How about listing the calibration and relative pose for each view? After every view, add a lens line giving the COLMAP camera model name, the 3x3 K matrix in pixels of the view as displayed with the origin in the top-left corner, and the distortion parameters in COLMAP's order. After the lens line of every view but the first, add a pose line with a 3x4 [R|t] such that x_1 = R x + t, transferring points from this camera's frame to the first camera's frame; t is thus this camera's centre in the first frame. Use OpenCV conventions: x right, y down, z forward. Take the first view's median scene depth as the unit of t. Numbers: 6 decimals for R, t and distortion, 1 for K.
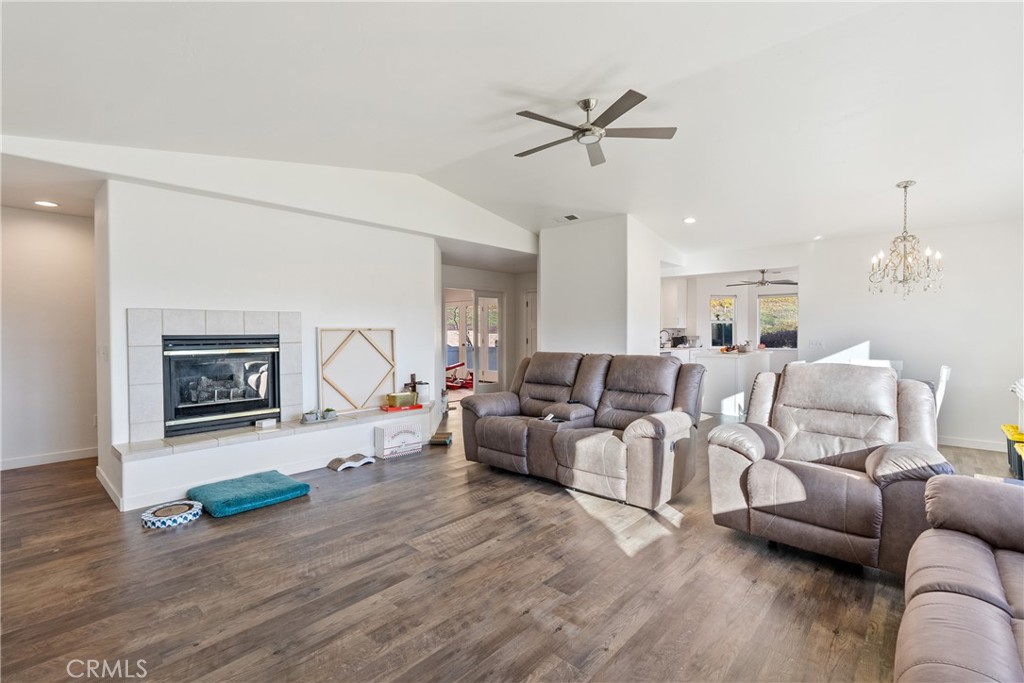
lens RADIAL K [[465.6, 0, 511.2], [0, 465.6, 341.9], [0, 0, 1]] dist [-0.000517, 0.000737]
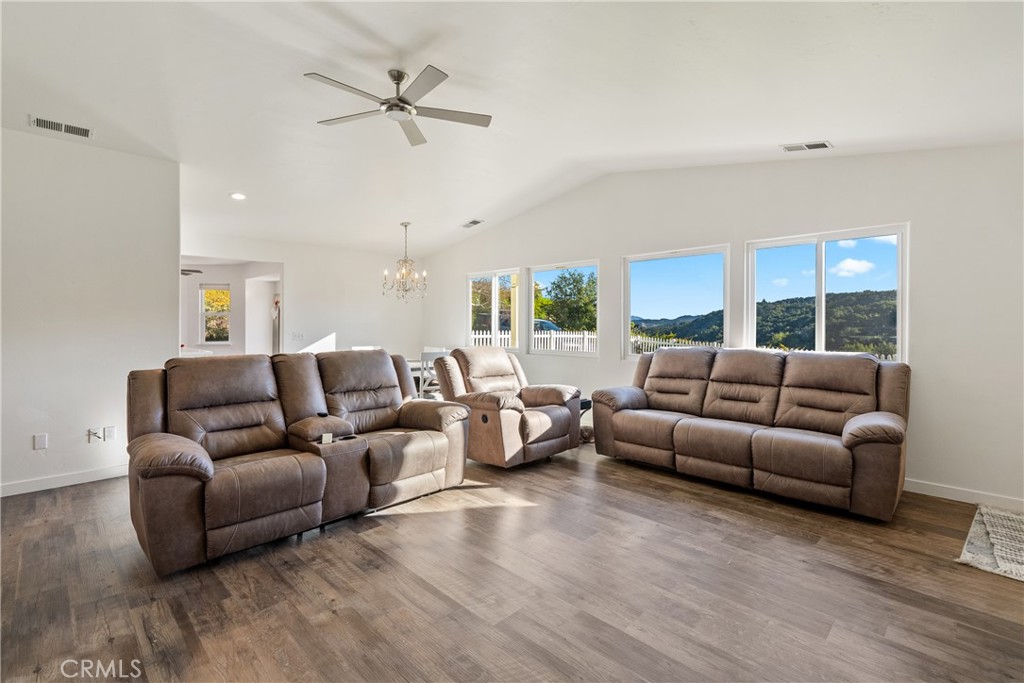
lens RADIAL K [[465.6, 0, 513.0], [0, 465.6, 331.3], [0, 0, 1]] dist [-0.000517, 0.000737]
pose [[0.047545, -0.012441, 0.998792, -0.718939], [0.023993, 0.999648, 0.011310, -0.014702], [-0.998581, 0.023427, 0.047827, 0.721760]]
